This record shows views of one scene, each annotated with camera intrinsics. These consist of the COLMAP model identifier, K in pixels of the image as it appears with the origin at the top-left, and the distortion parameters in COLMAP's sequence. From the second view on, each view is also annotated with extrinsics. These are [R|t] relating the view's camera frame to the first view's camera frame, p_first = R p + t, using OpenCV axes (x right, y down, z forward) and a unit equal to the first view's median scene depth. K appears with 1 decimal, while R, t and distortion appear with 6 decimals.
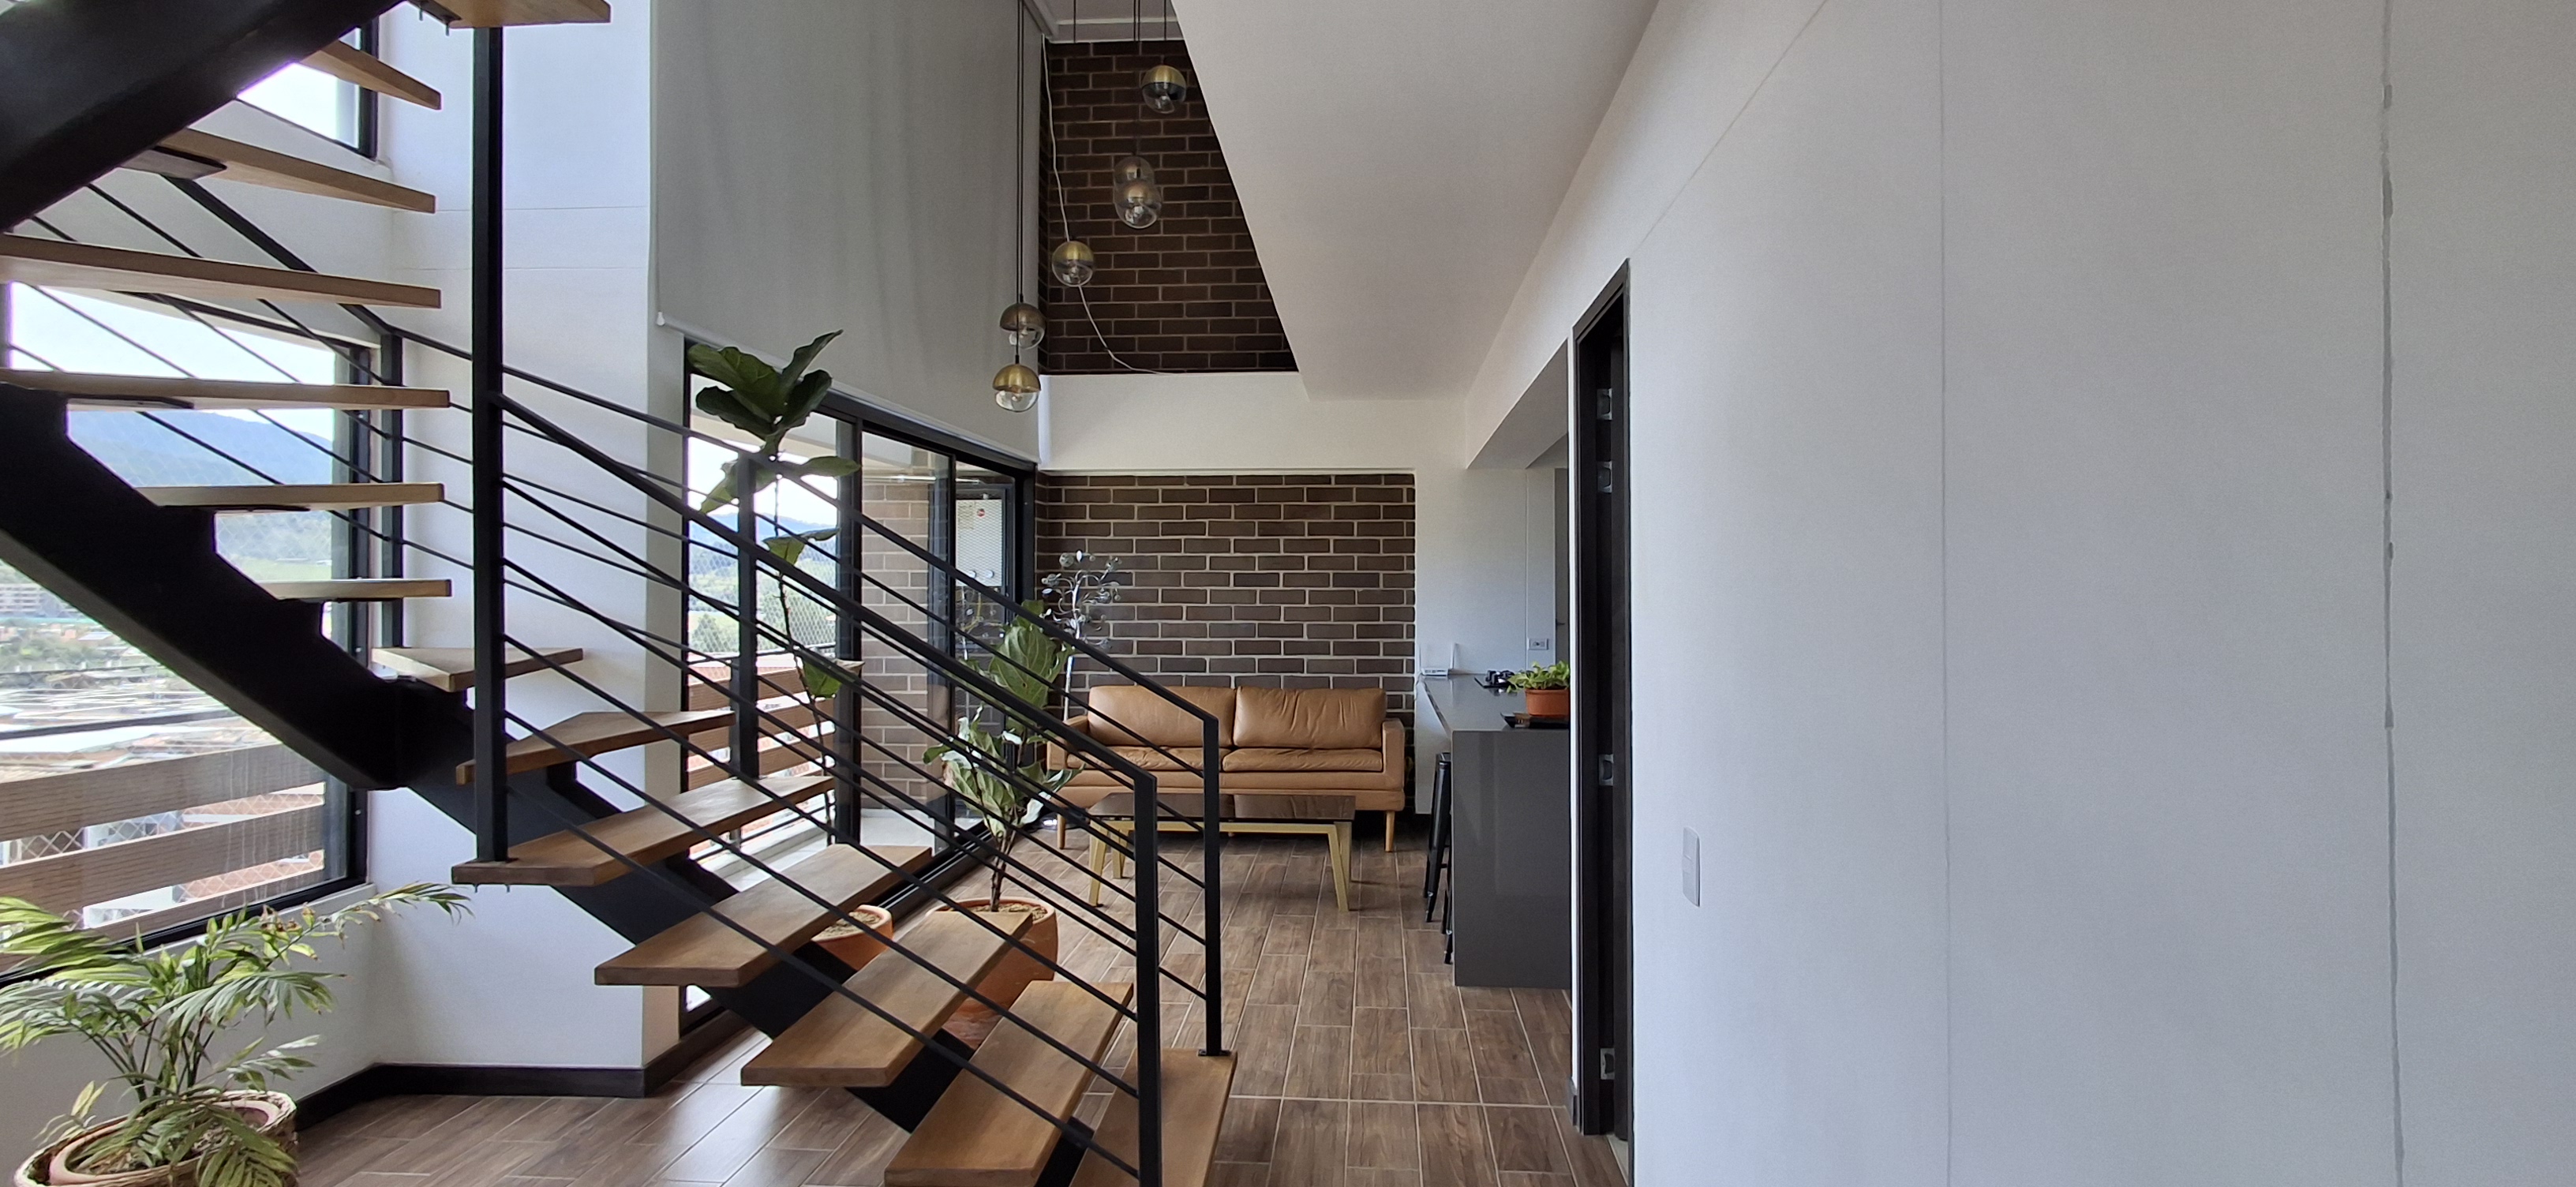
lens RADIAL K [[1188.9, 0, 1314.2], [0, 1188.9, 539.3], [0, 0, 1]] dist [-0.004062, 0.002340]
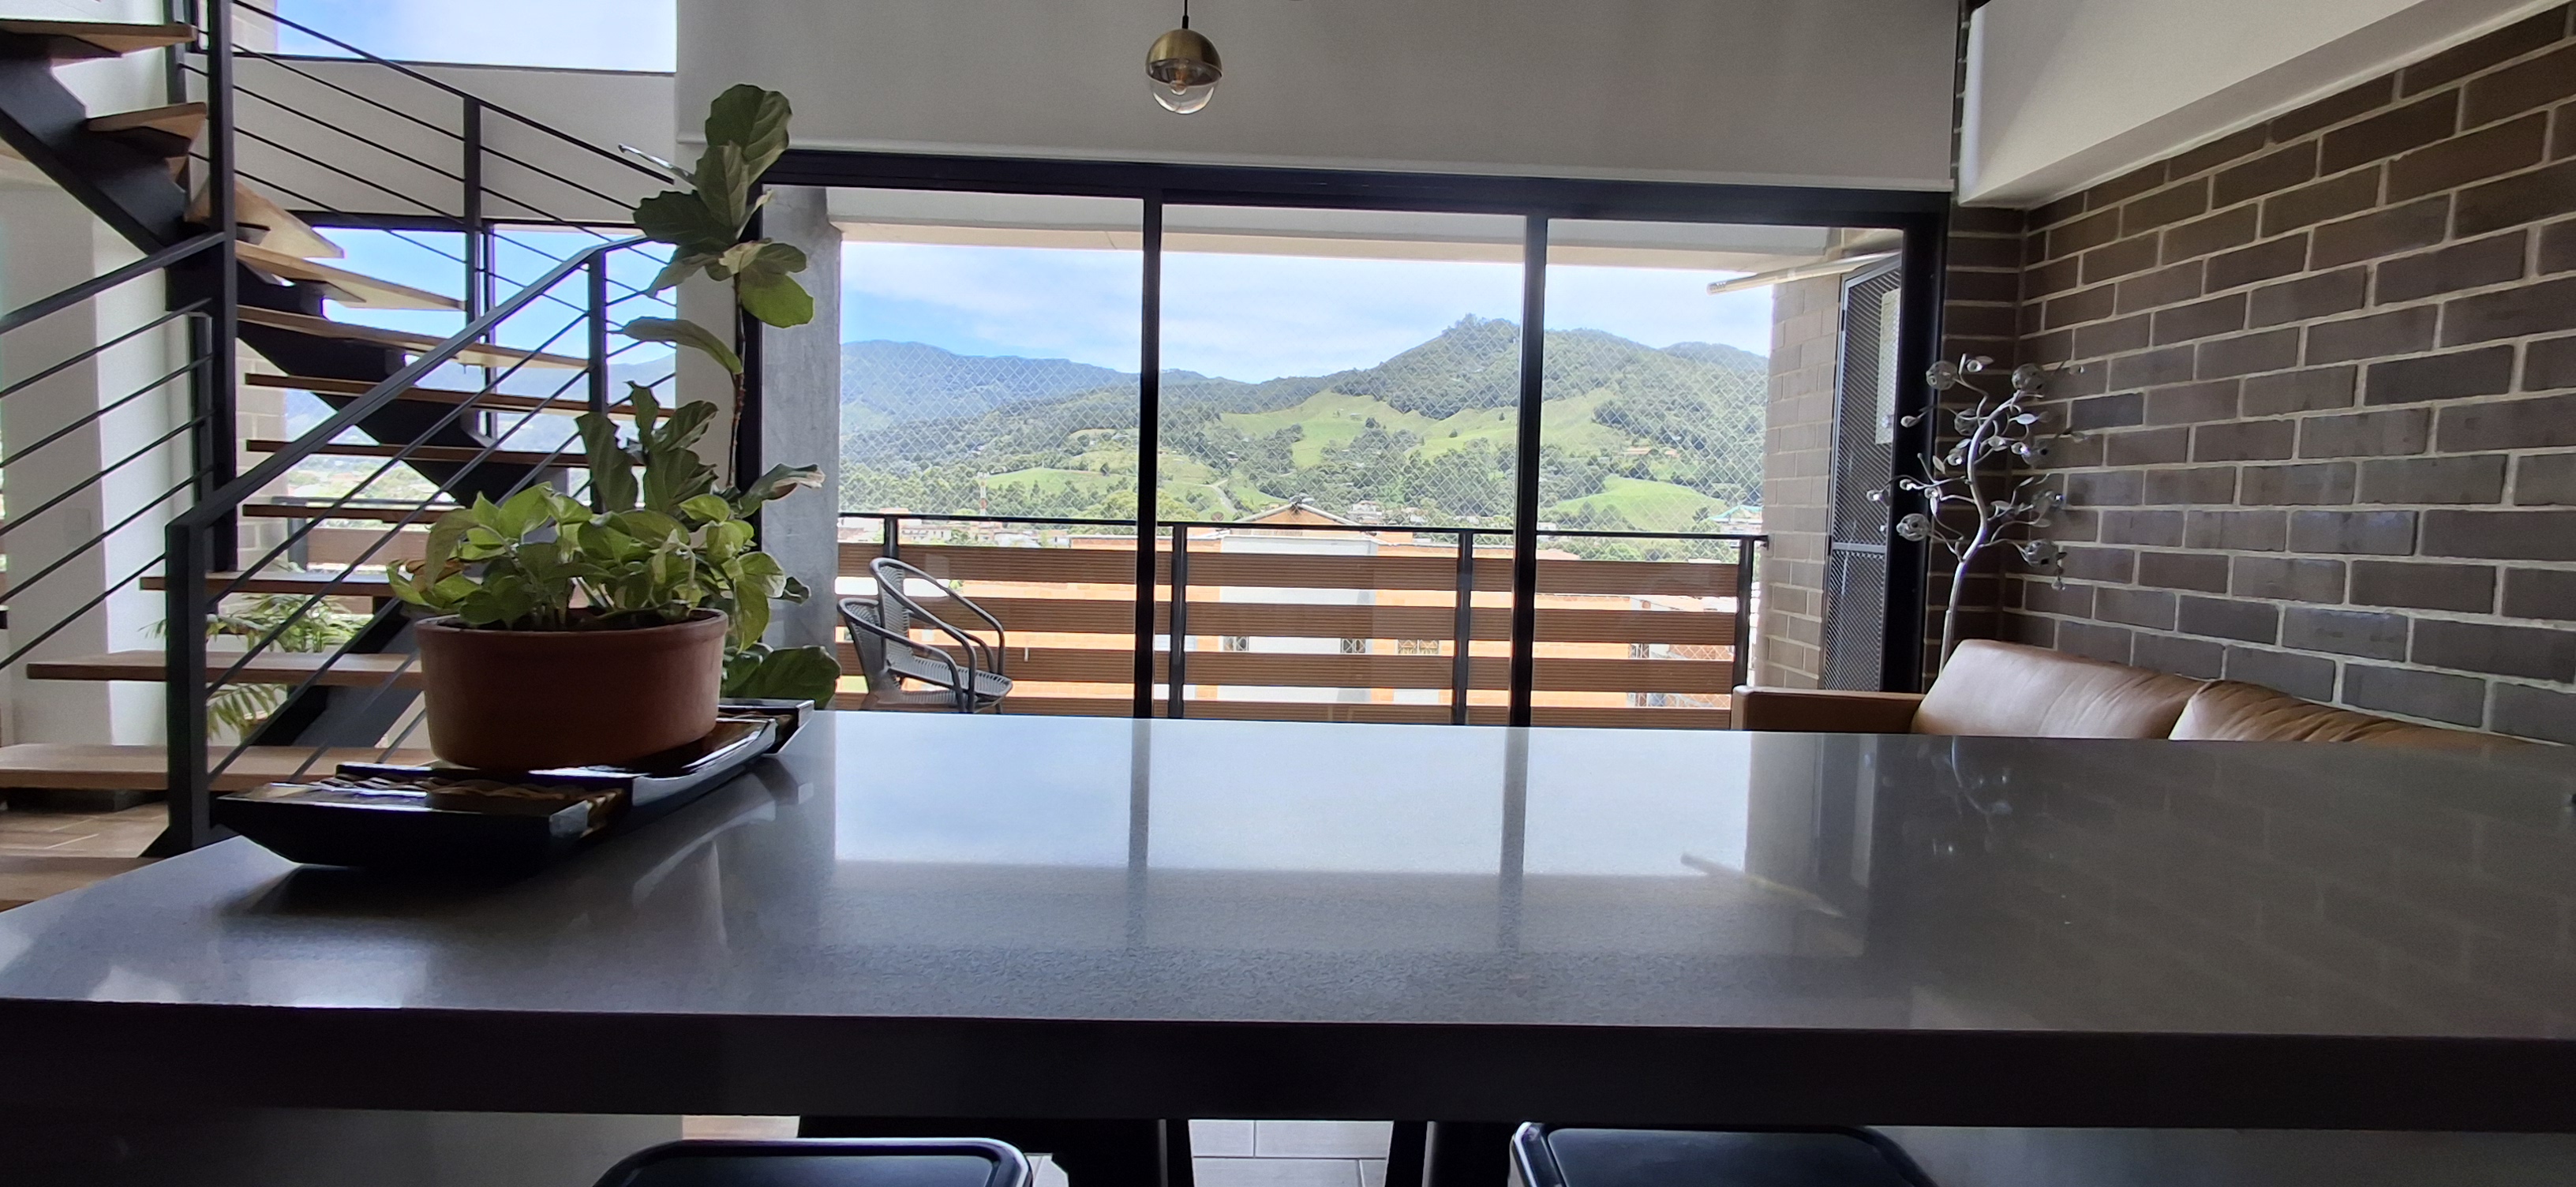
lens RADIAL K [[1188.9, 0, 1284.2], [0, 1188.9, 578.6], [0, 0, 1]] dist [-0.004062, 0.002340]
pose [[0.066487, 0.059665, -0.996002, 0.256356], [-0.012250, 0.998184, 0.058978, 0.073723], [0.997712, 0.008280, 0.067097, 0.668396]]
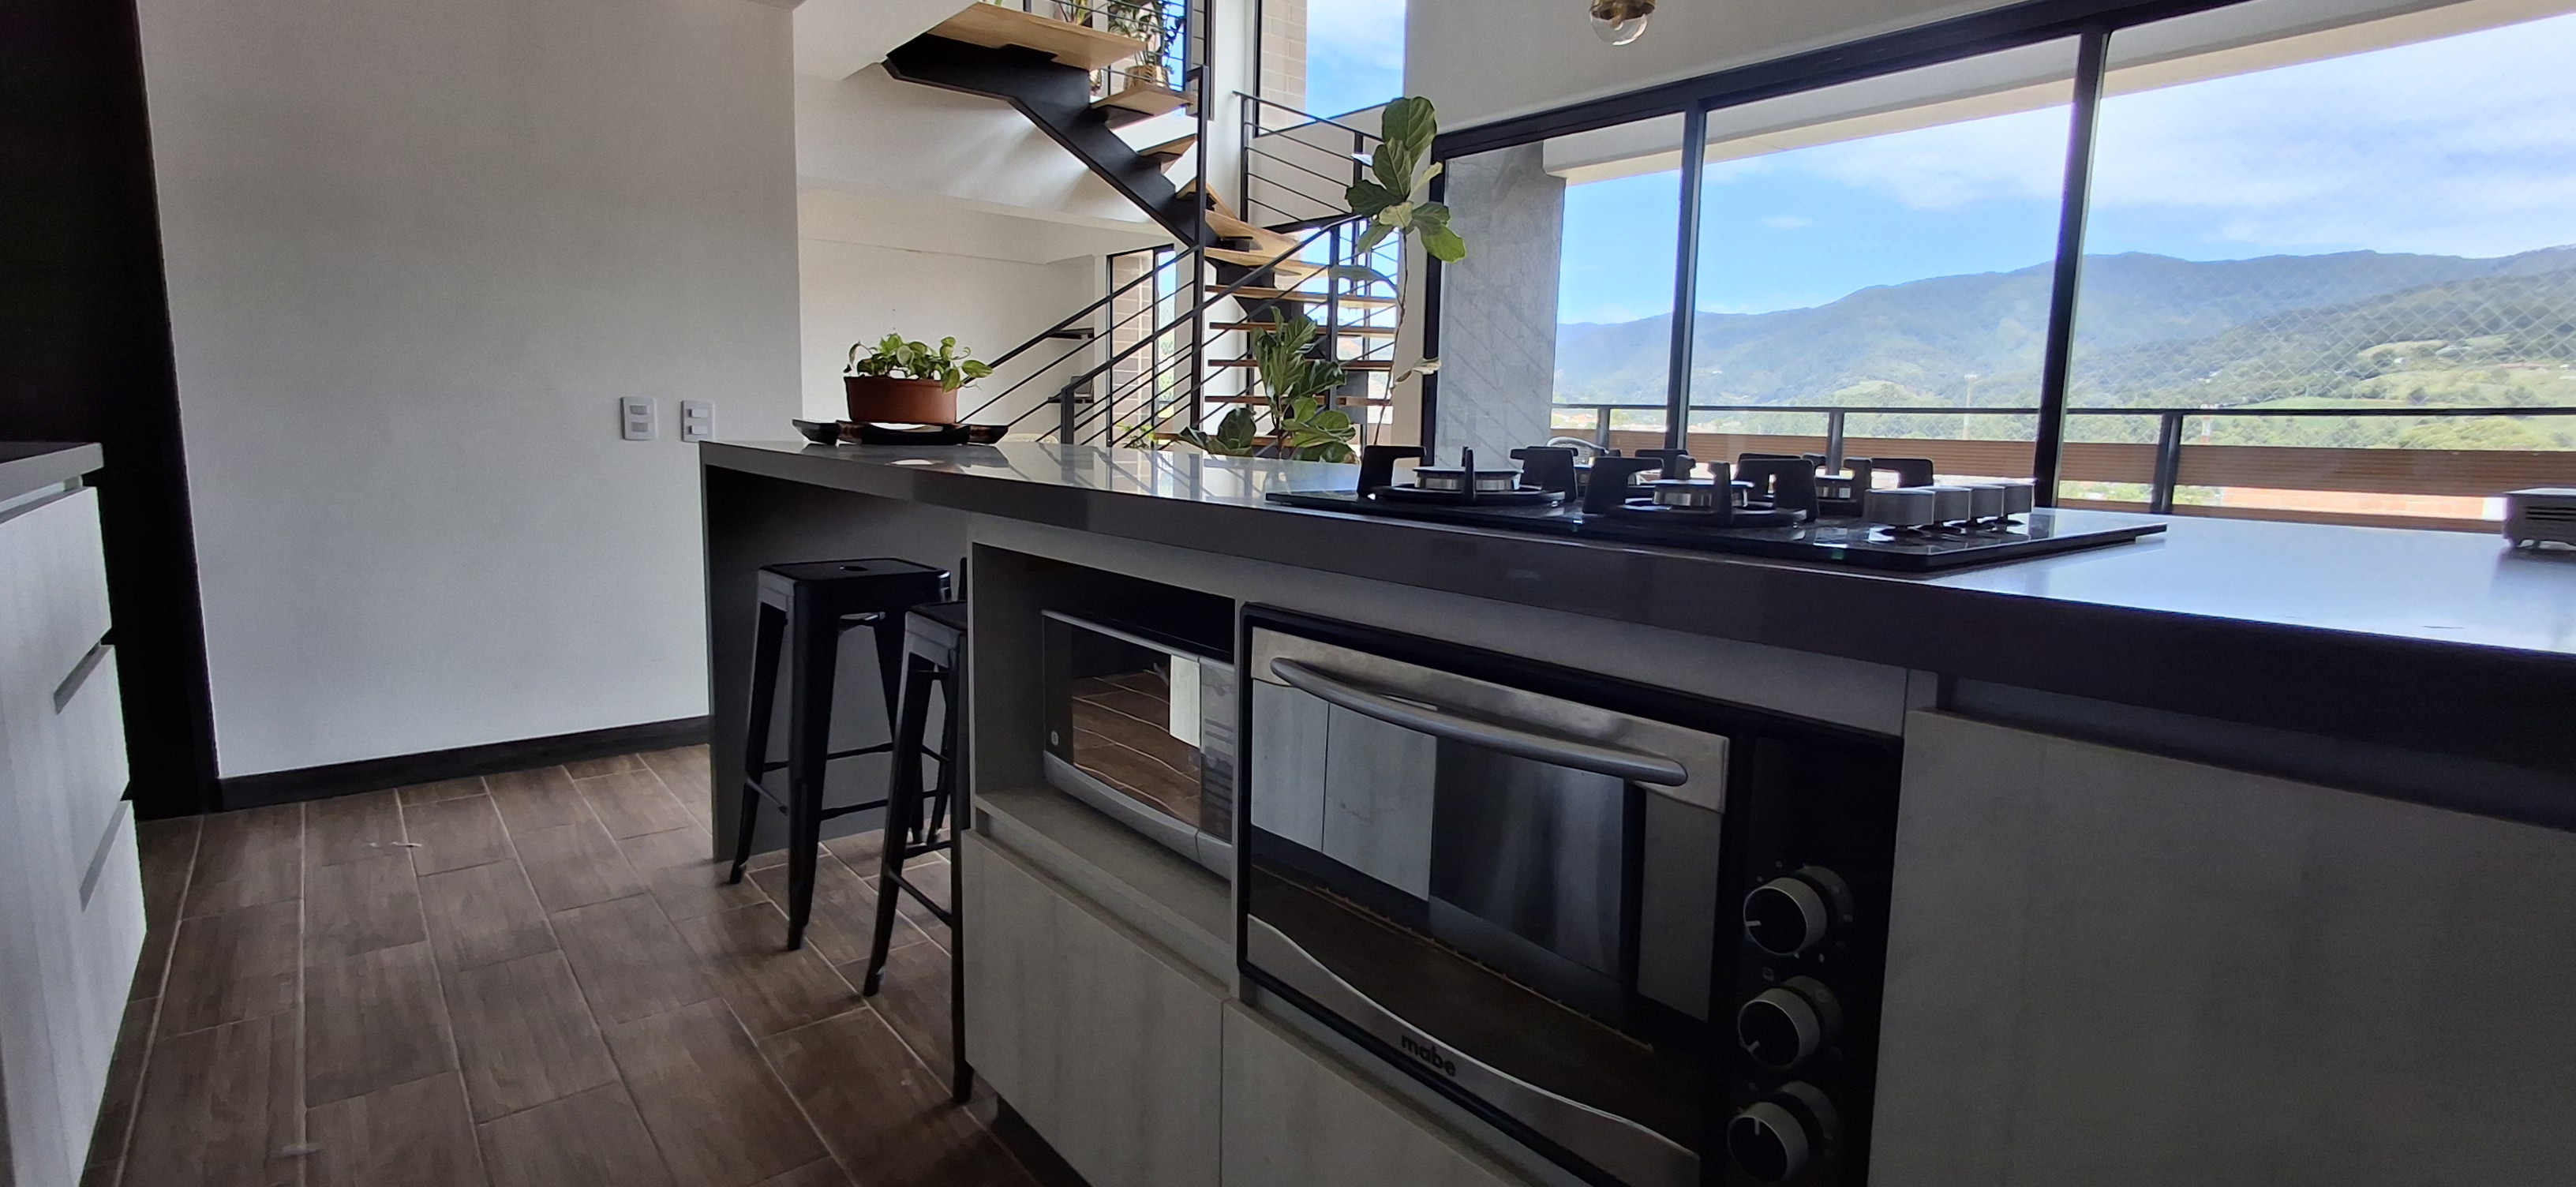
lens RADIAL K [[1188.9, 0, 1322.1], [0, 1188.9, 585.6], [0, 0, 1]] dist [-0.004062, 0.002340]
pose [[-0.729905, 0.078575, -0.679018, 0.288845], [-0.012563, 0.991661, 0.128259, 0.100642], [0.683433, 0.102147, -0.722831, 0.965208]]
